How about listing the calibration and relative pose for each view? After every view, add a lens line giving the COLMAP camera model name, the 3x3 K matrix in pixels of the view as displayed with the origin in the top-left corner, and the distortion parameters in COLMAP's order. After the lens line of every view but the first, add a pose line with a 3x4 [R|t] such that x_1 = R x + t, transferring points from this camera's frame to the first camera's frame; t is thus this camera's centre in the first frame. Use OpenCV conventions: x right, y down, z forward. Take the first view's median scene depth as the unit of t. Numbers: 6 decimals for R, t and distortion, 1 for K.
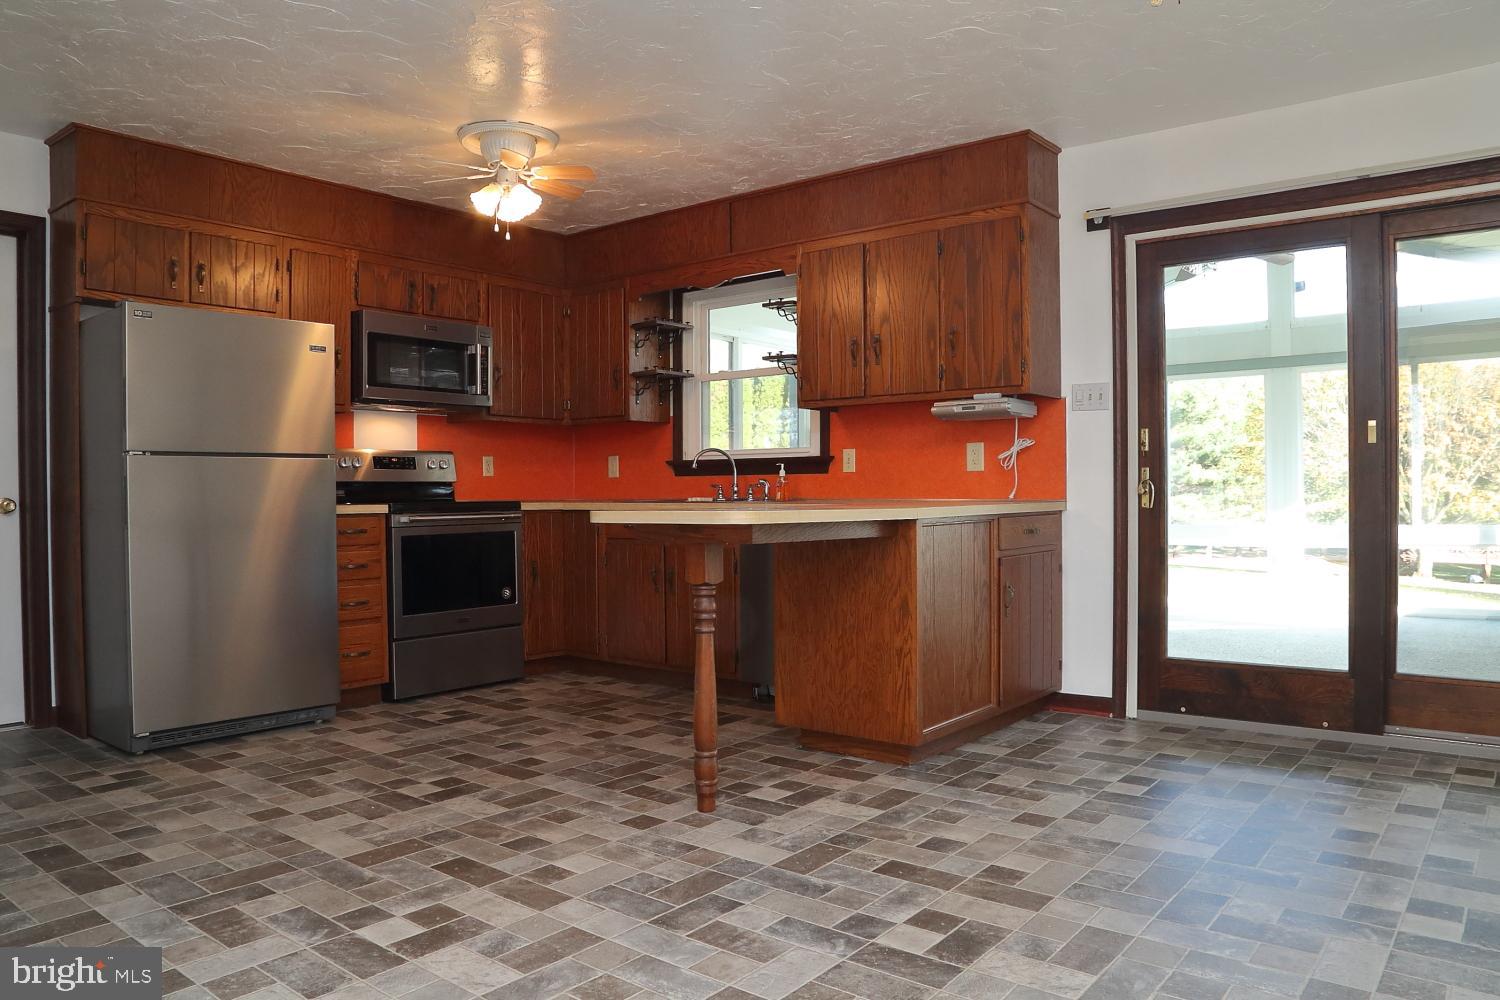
lens RADIAL K [[1045.6, 0, 754.1], [0, 1045.6, 508.0], [0, 0, 1]] dist [-0.130674, 0.075426]
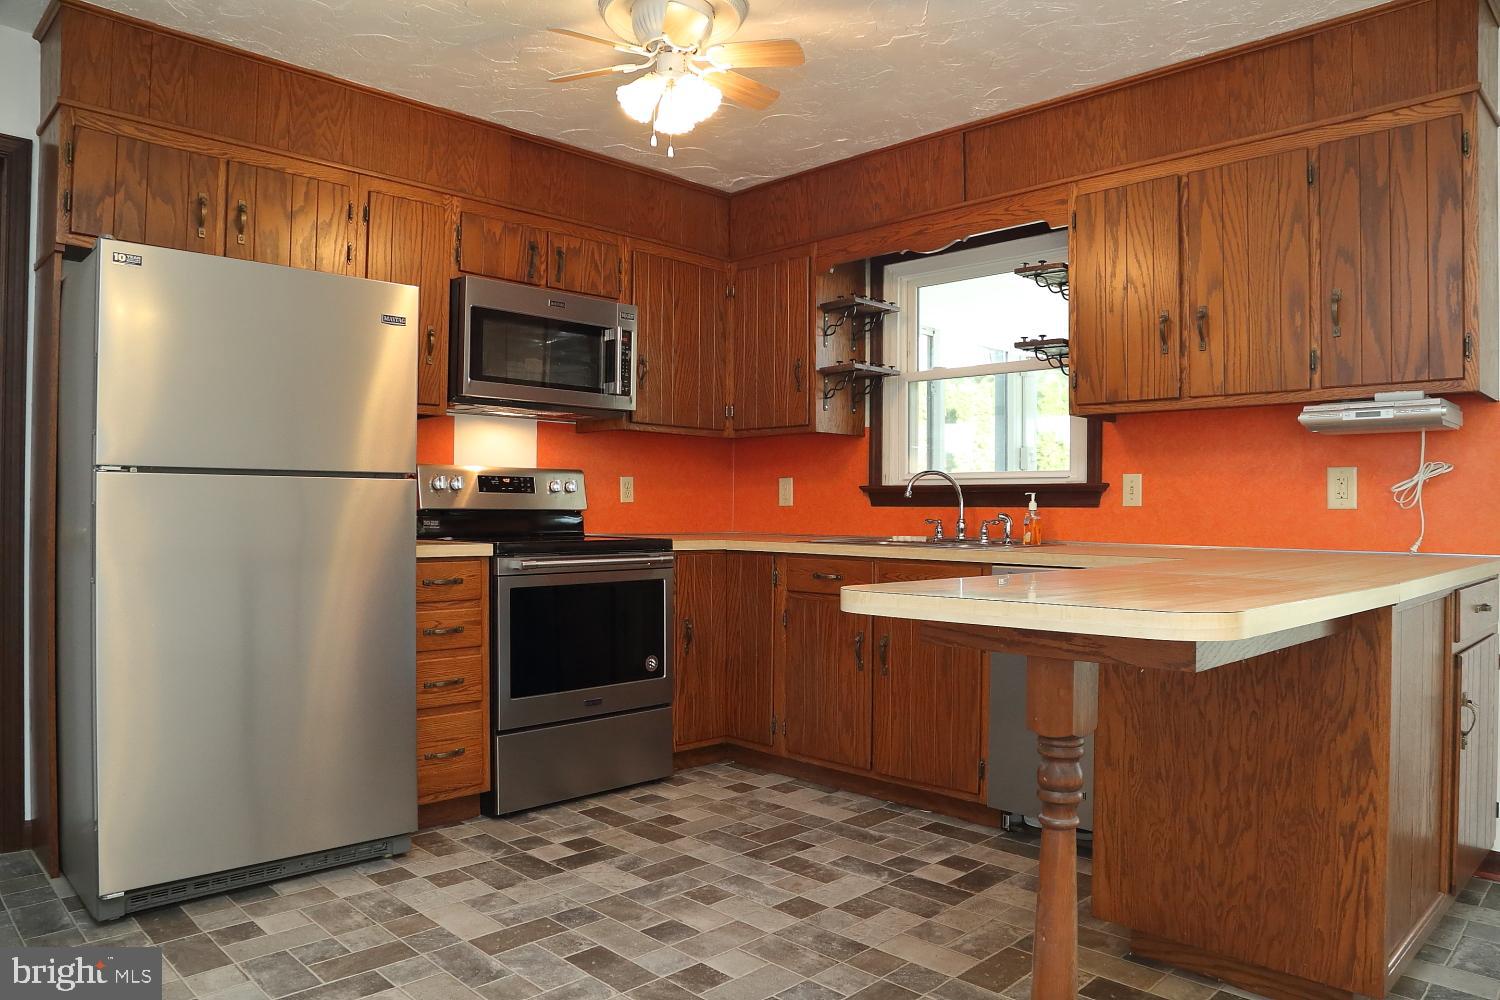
lens RADIAL K [[1018.8, 0, 755.3], [0, 1018.8, 508.4], [0, 0, 1]] dist [-0.130937, 0.073659]
pose [[0.993865, 0.014298, -0.109672, -0.098203], [-0.016157, 0.999740, -0.016085, -0.019665], [0.109414, 0.017759, 0.993838, 0.323148]]
